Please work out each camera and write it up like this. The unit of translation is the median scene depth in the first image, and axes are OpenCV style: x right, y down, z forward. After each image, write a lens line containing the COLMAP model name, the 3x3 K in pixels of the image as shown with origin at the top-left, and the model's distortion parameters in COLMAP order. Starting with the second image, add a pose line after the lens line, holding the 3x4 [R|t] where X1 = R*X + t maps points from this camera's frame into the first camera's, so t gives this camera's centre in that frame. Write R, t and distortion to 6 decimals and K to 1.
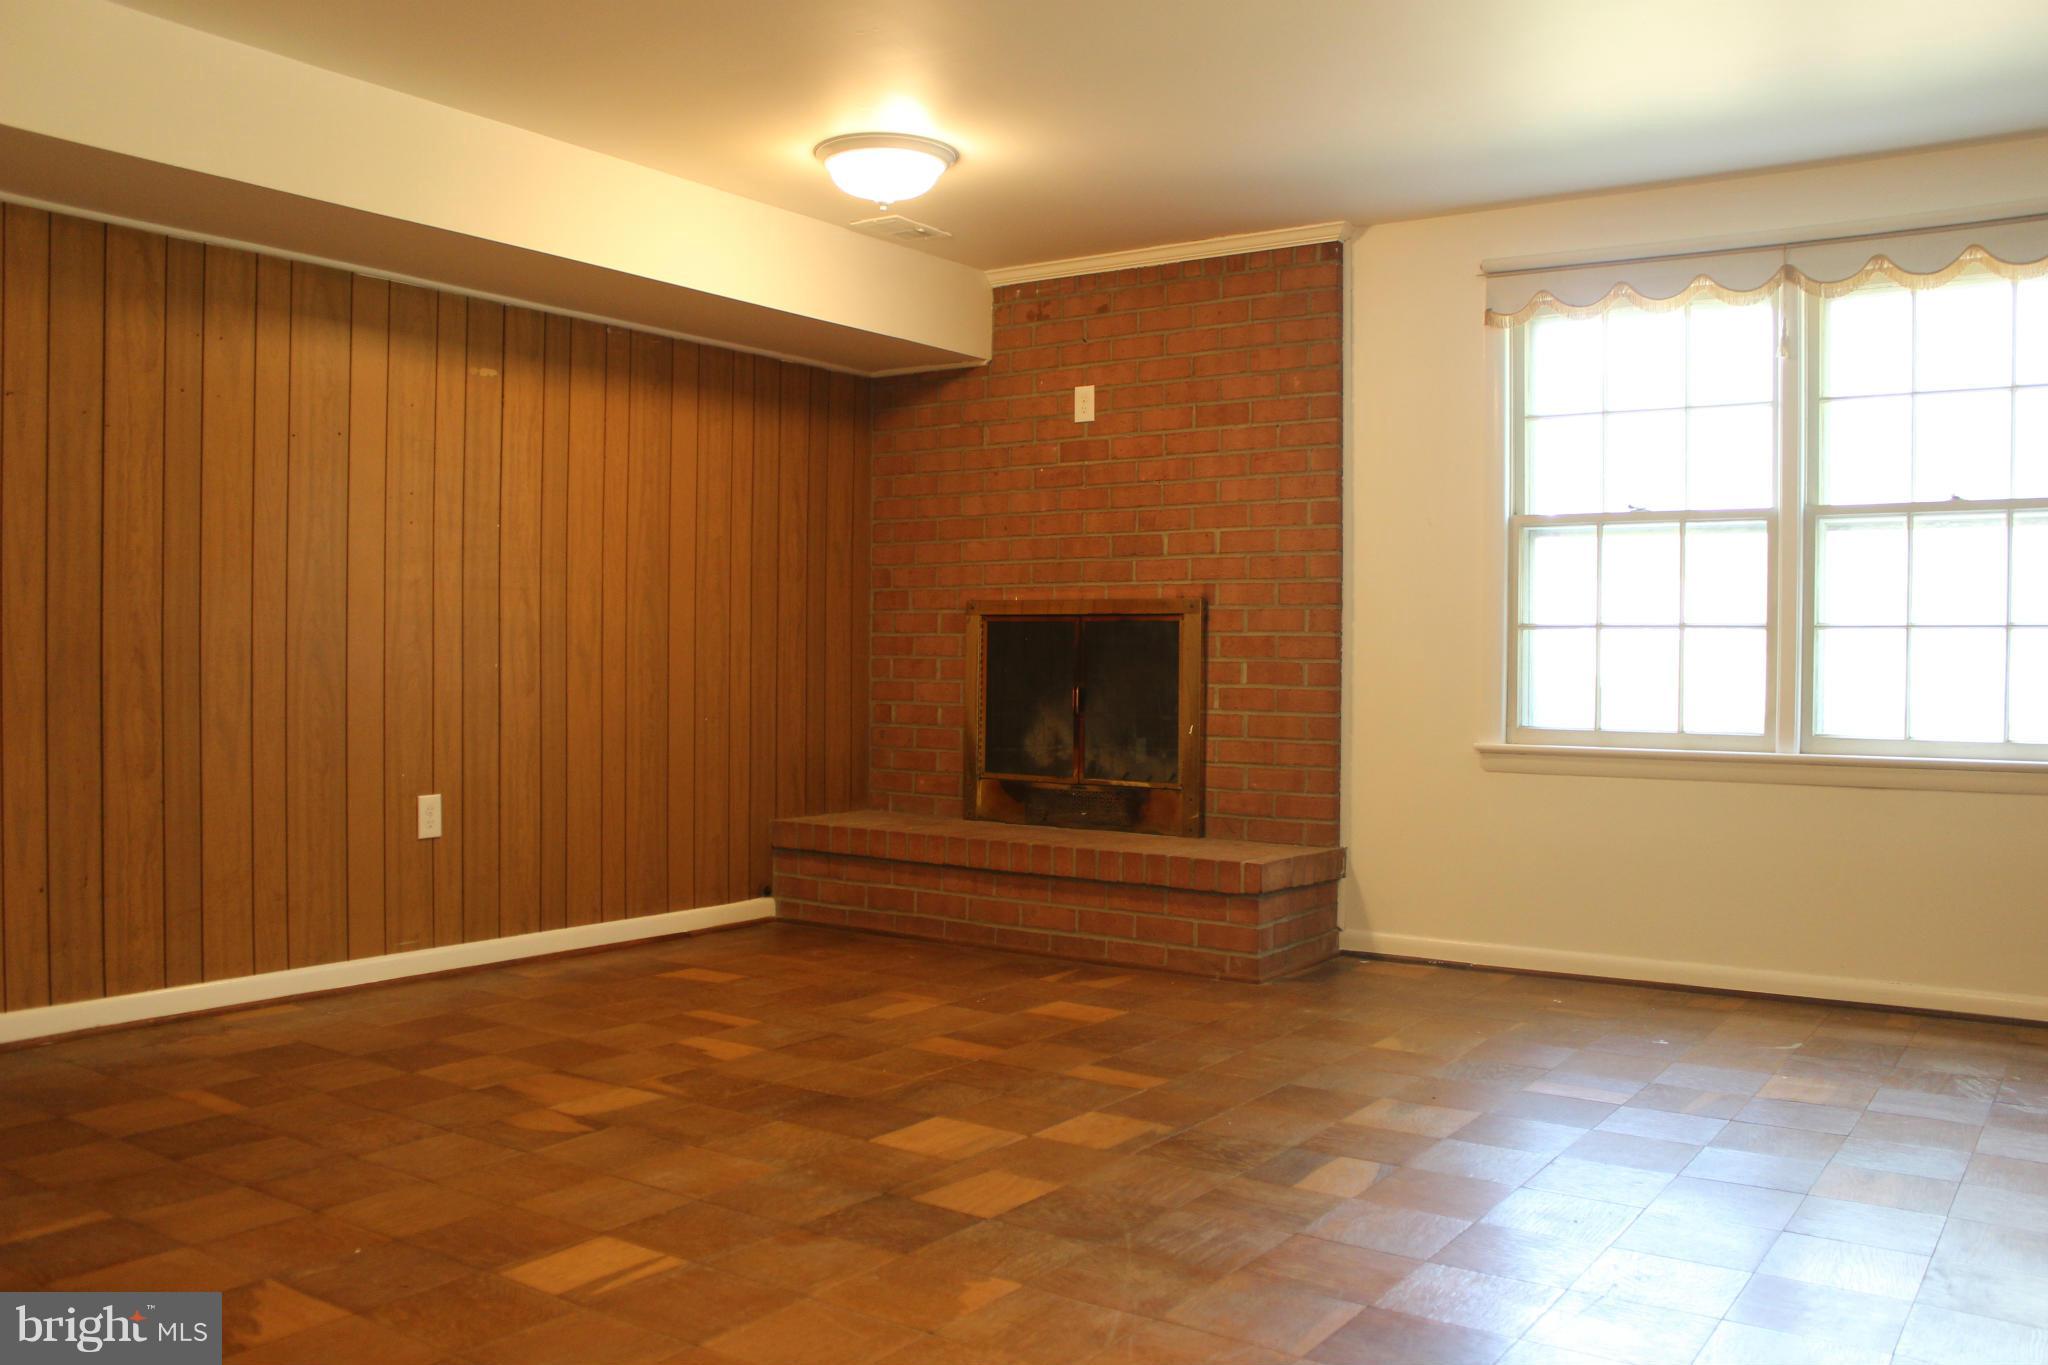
lens RADIAL K [[1719.6, 0, 1024.0], [0, 1719.6, 682.5], [0, 0, 1]] dist [-0.172769, 0.176203]
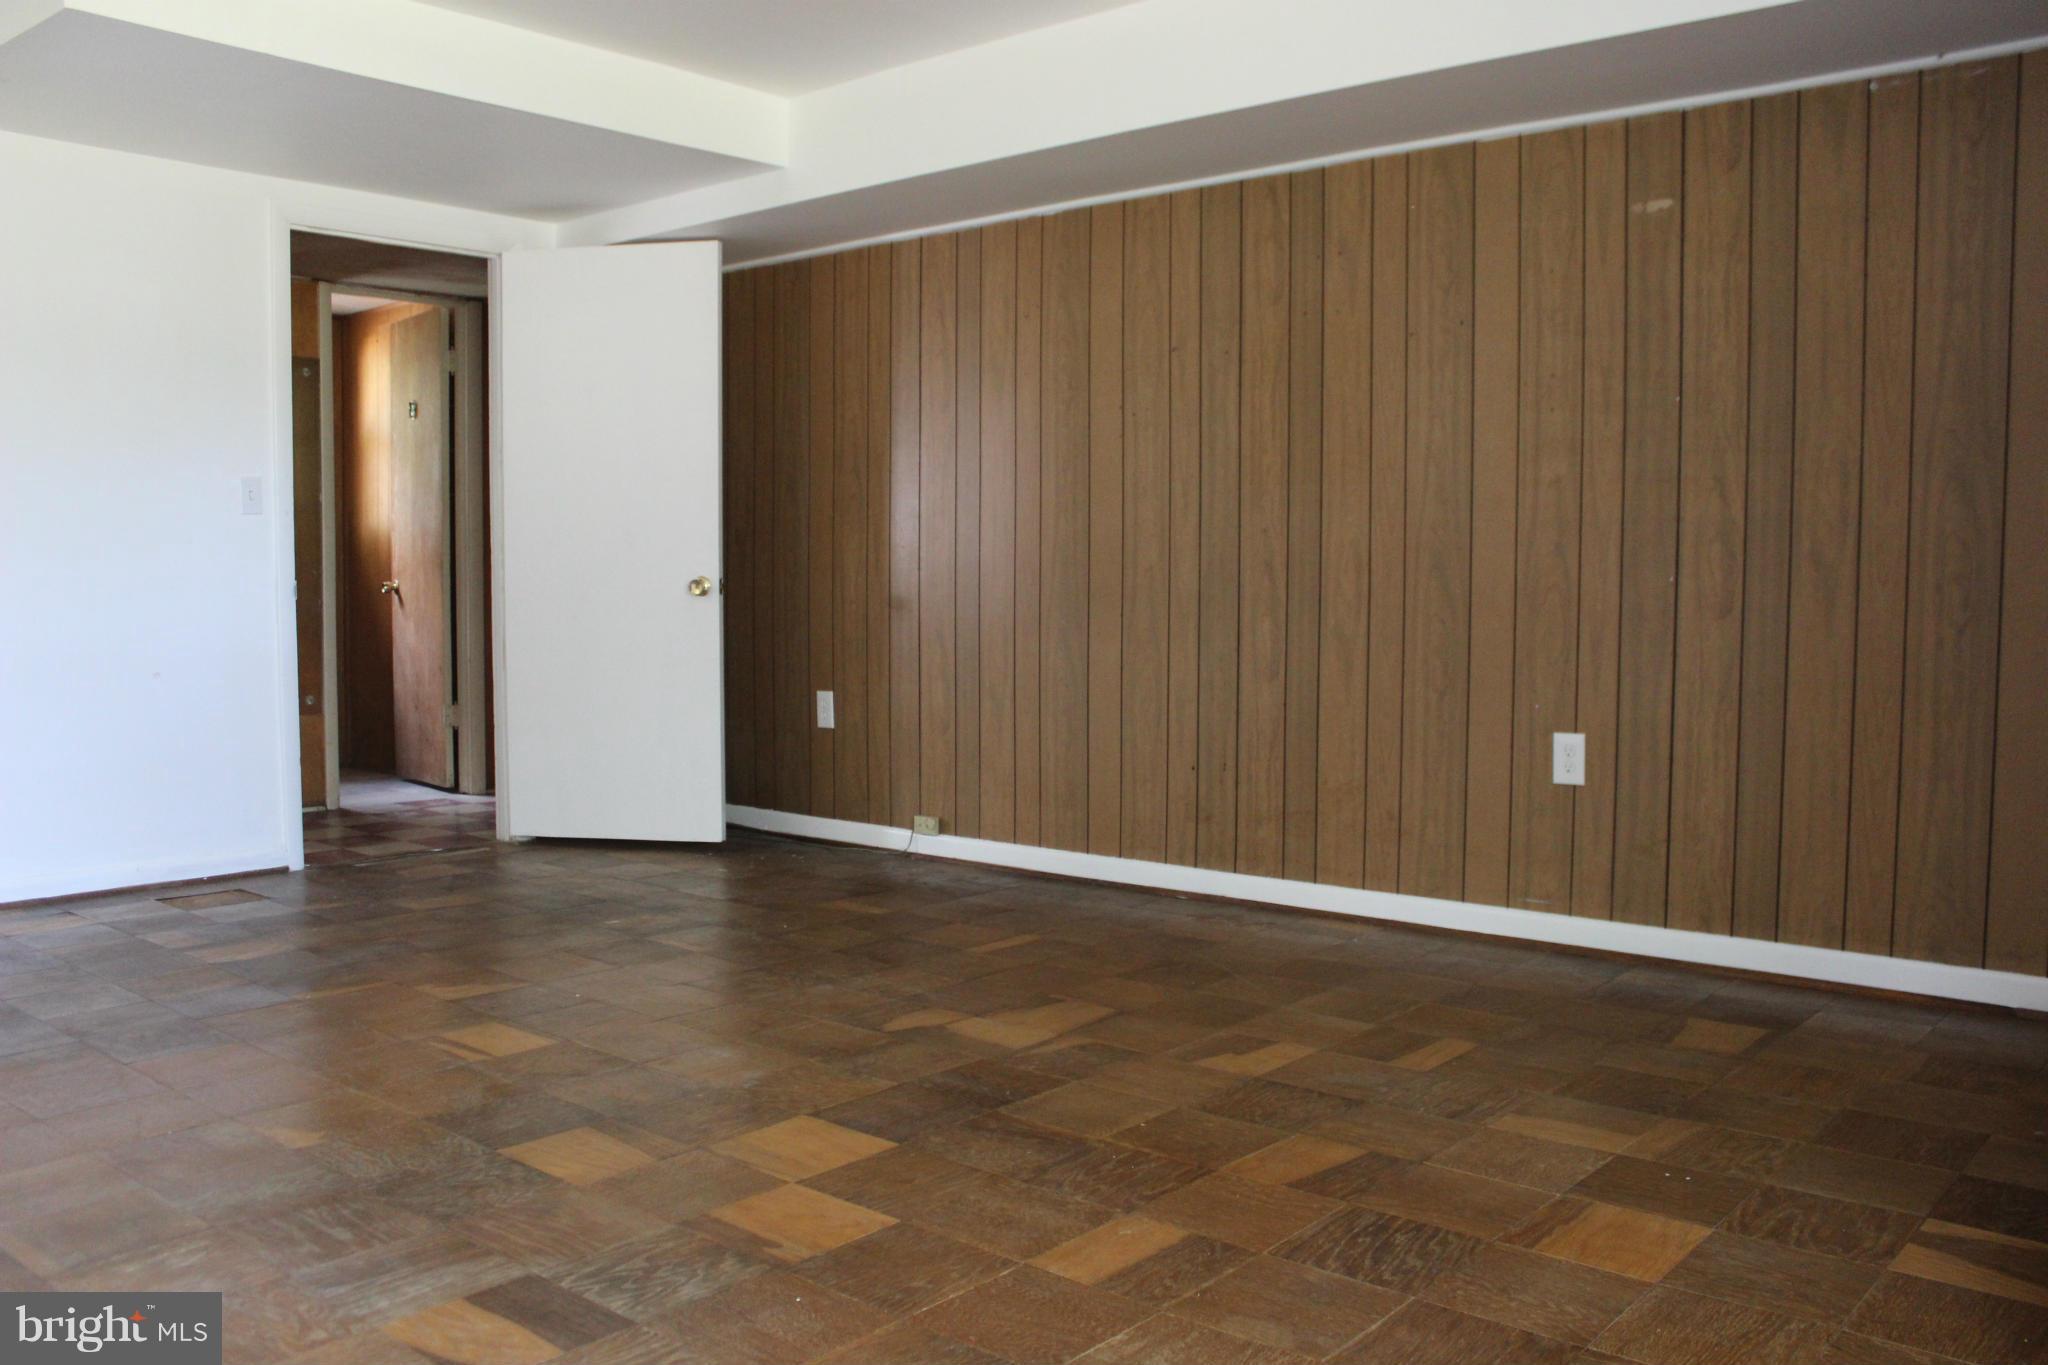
lens RADIAL K [[1719.6, 0, 1024.0], [0, 1719.6, 682.5], [0, 0, 1]] dist [-0.172769, 0.176203]
pose [[-0.108007, 0.053628, -0.992703, 0.566396], [-0.017227, 0.998293, 0.055804, -0.001003], [0.994001, 0.023128, -0.106899, 0.911007]]
